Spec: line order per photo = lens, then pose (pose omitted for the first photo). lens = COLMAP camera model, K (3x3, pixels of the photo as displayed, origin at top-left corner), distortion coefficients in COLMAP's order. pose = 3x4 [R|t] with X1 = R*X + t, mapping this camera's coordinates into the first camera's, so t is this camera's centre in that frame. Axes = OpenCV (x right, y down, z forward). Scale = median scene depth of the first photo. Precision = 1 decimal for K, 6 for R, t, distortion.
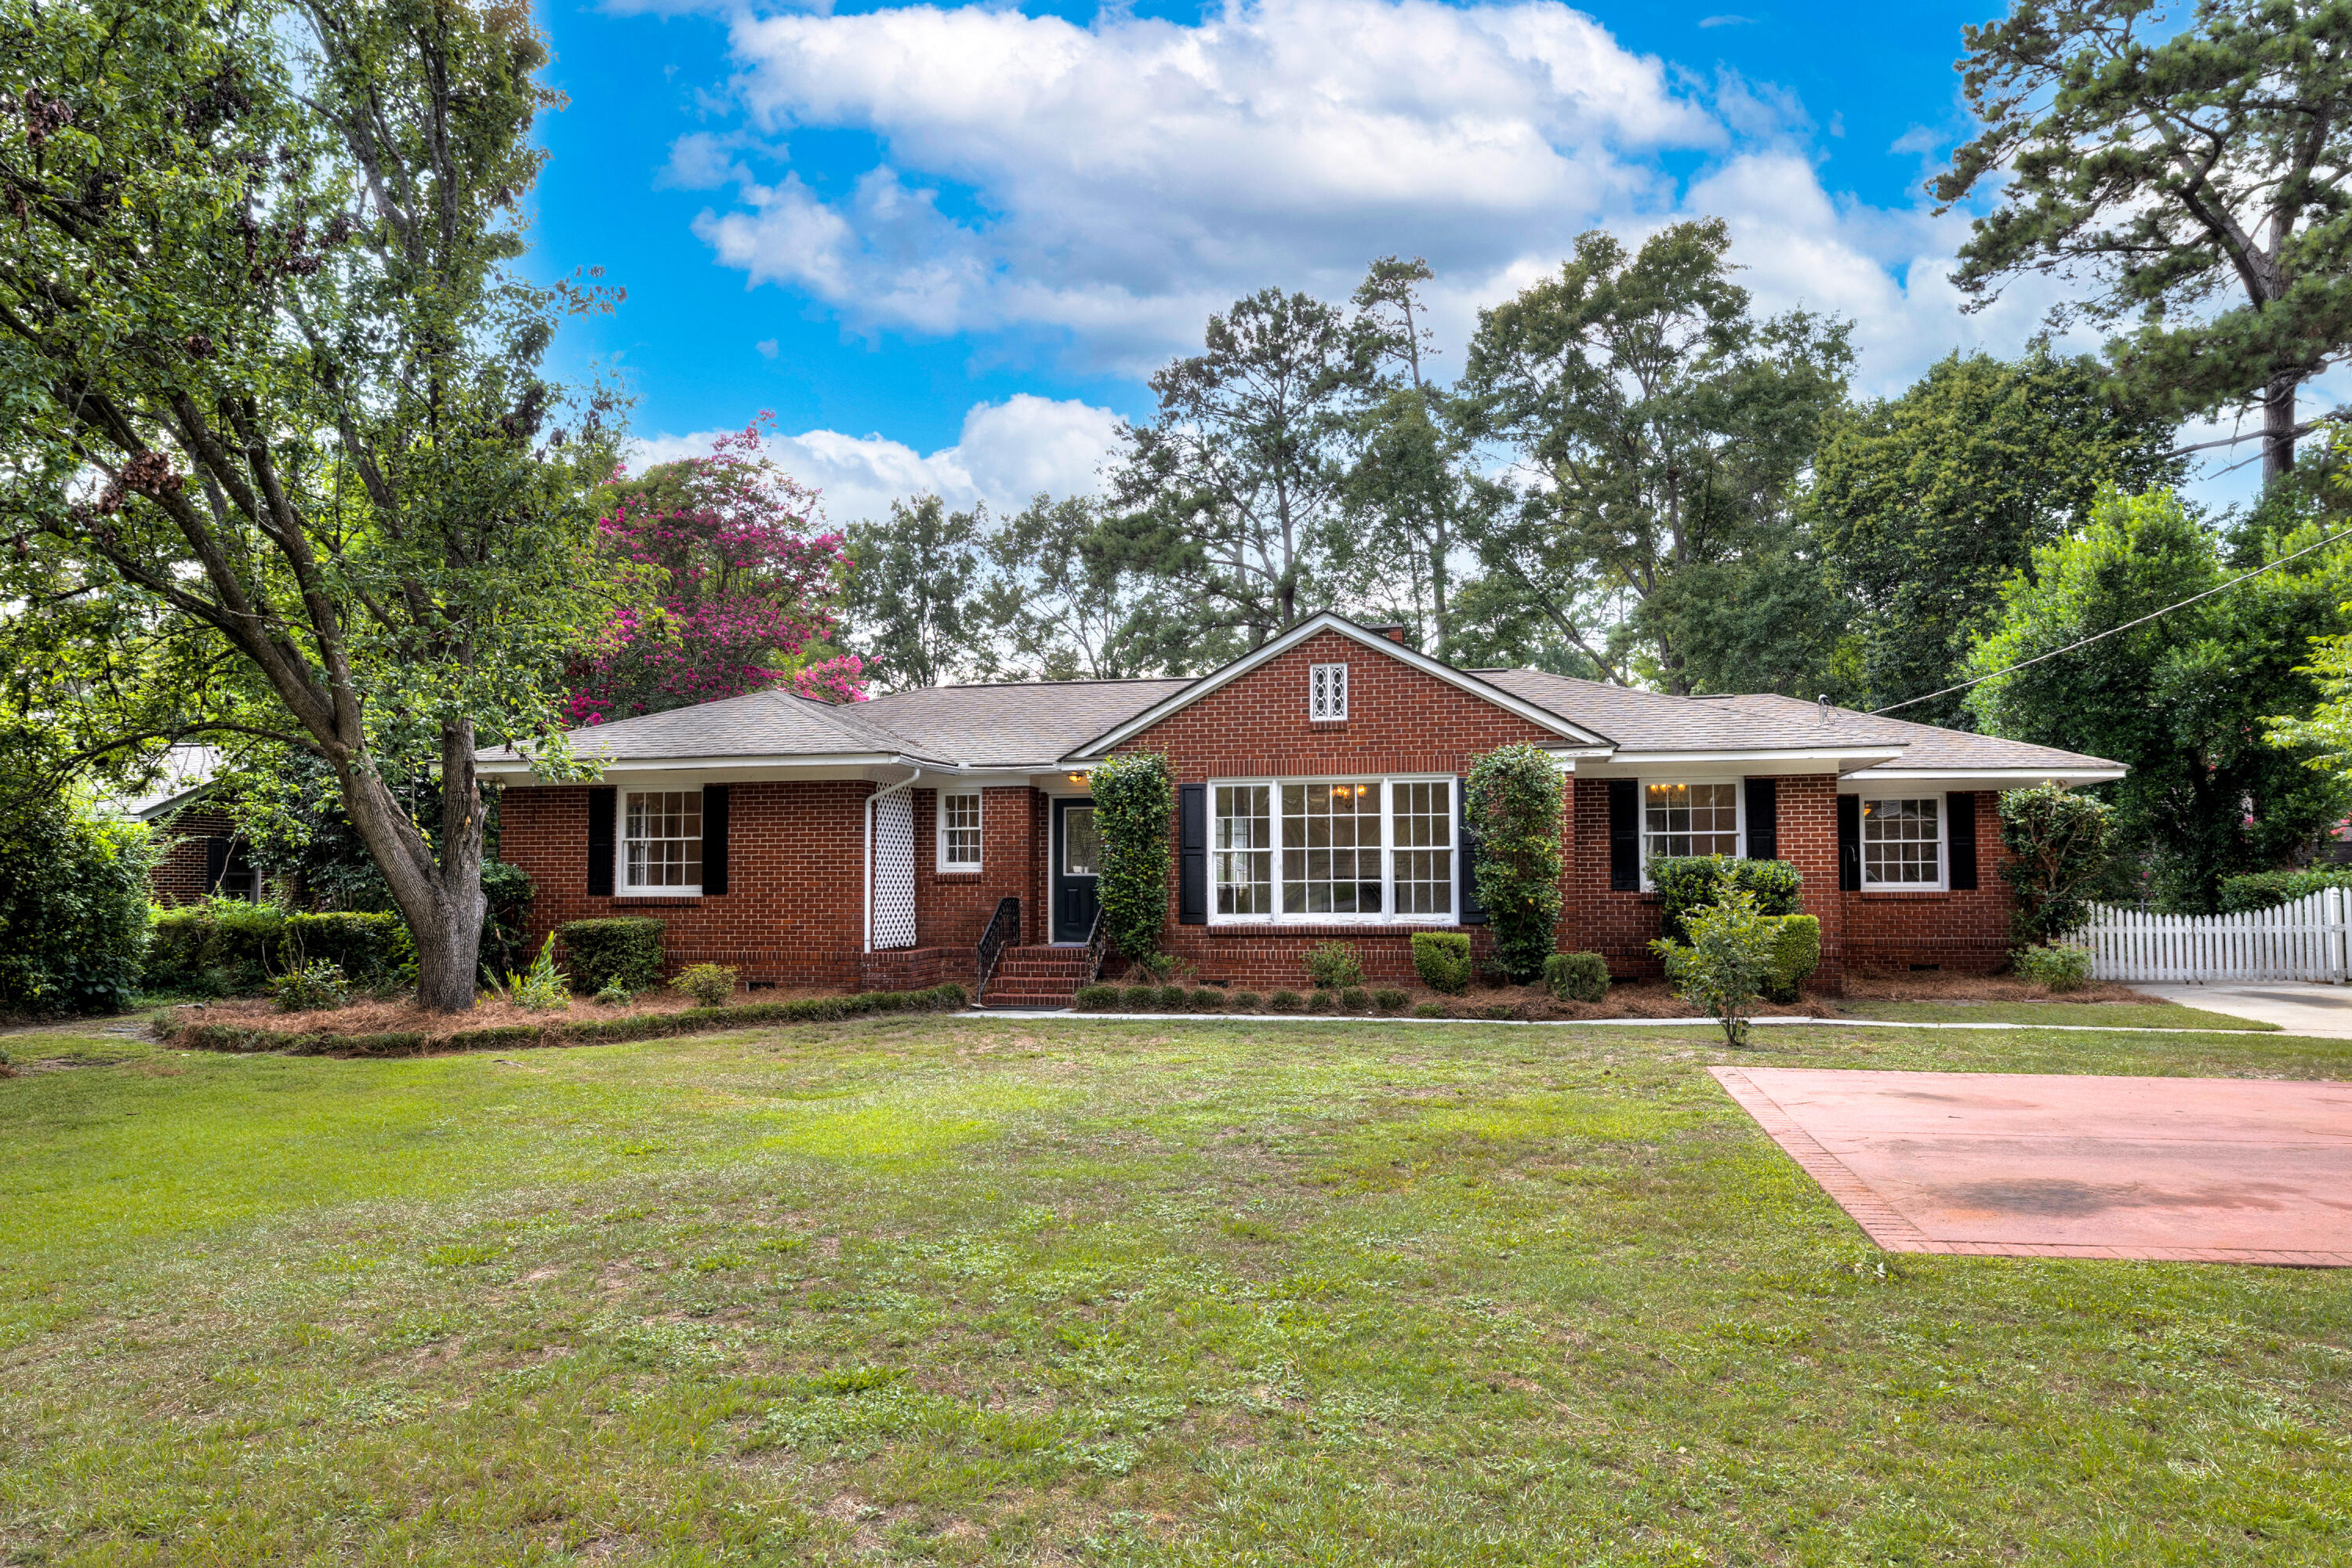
lens RADIAL K [[1566.8, 0, 1176.0], [0, 1566.8, 784.0], [0, 0, 1]] dist [0.024082, -0.000883]
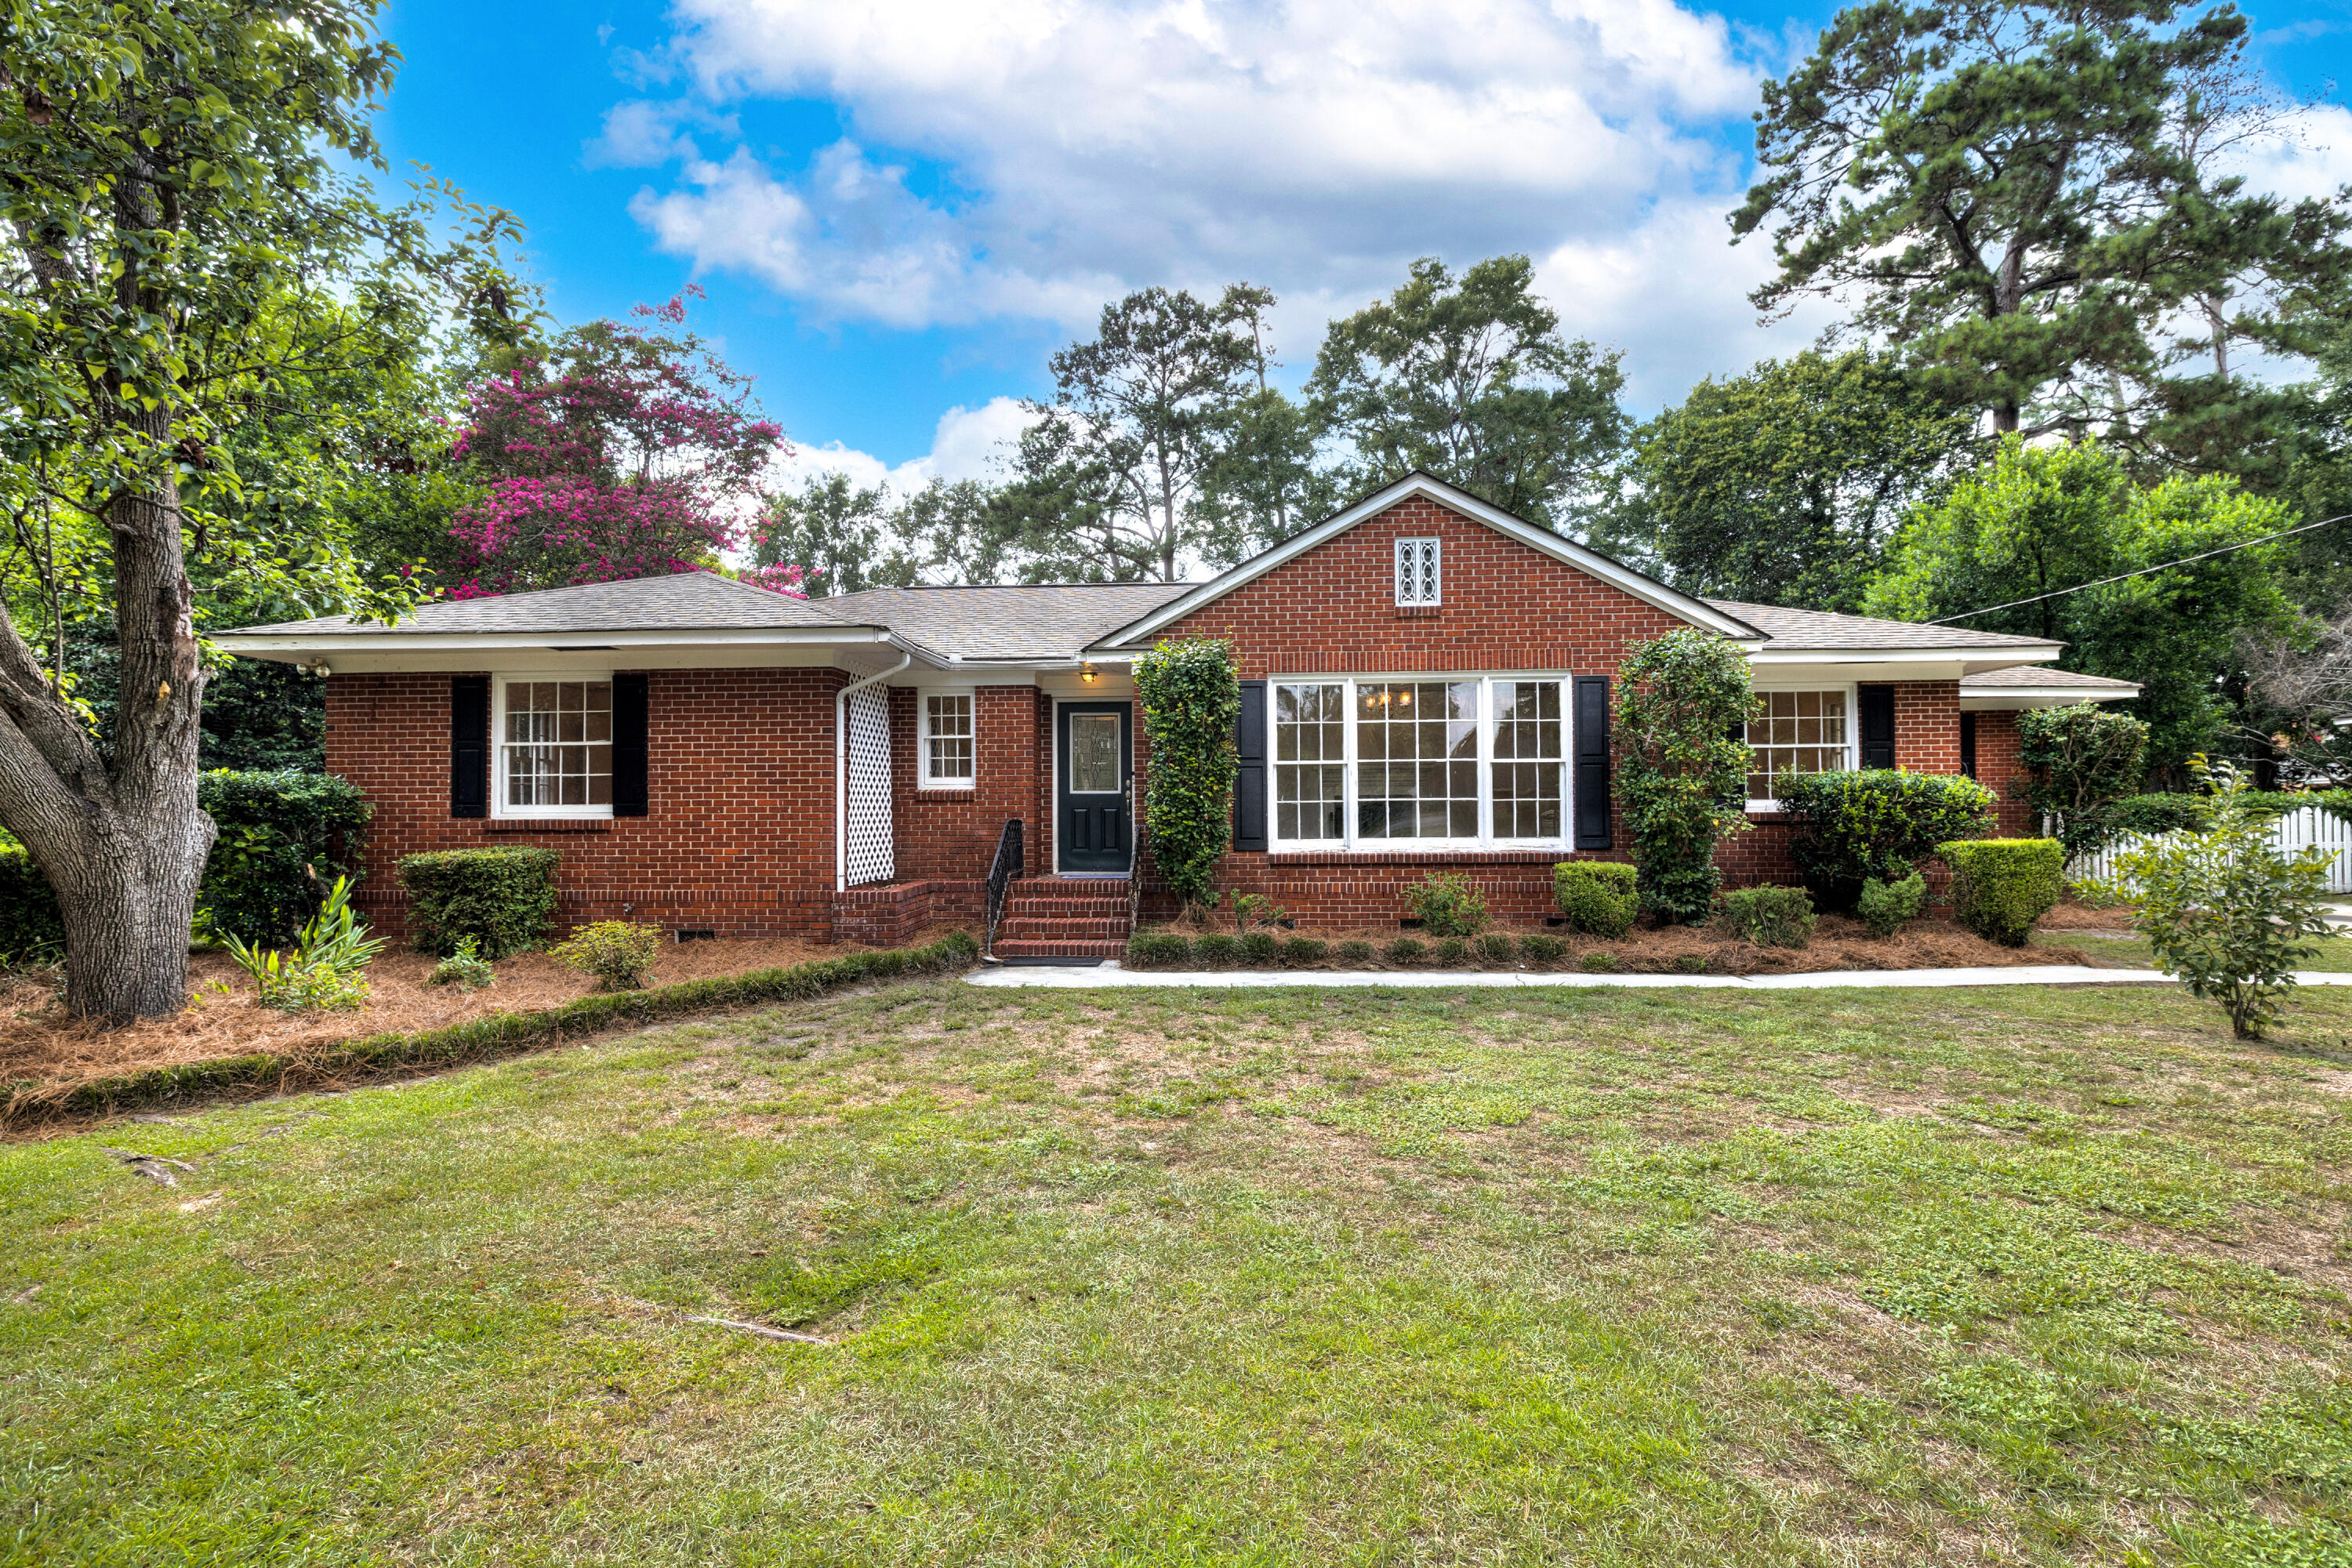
lens RADIAL K [[1086.9, 0, 1176.0], [0, 1086.9, 784.0], [0, 0, 1]] dist [-0.001462, -0.000012]
pose [[0.986334, 0.003123, 0.164728, -0.116161], [-0.010000, 0.999112, 0.040940, 0.029615], [-0.164454, -0.042028, 0.985489, 0.425457]]
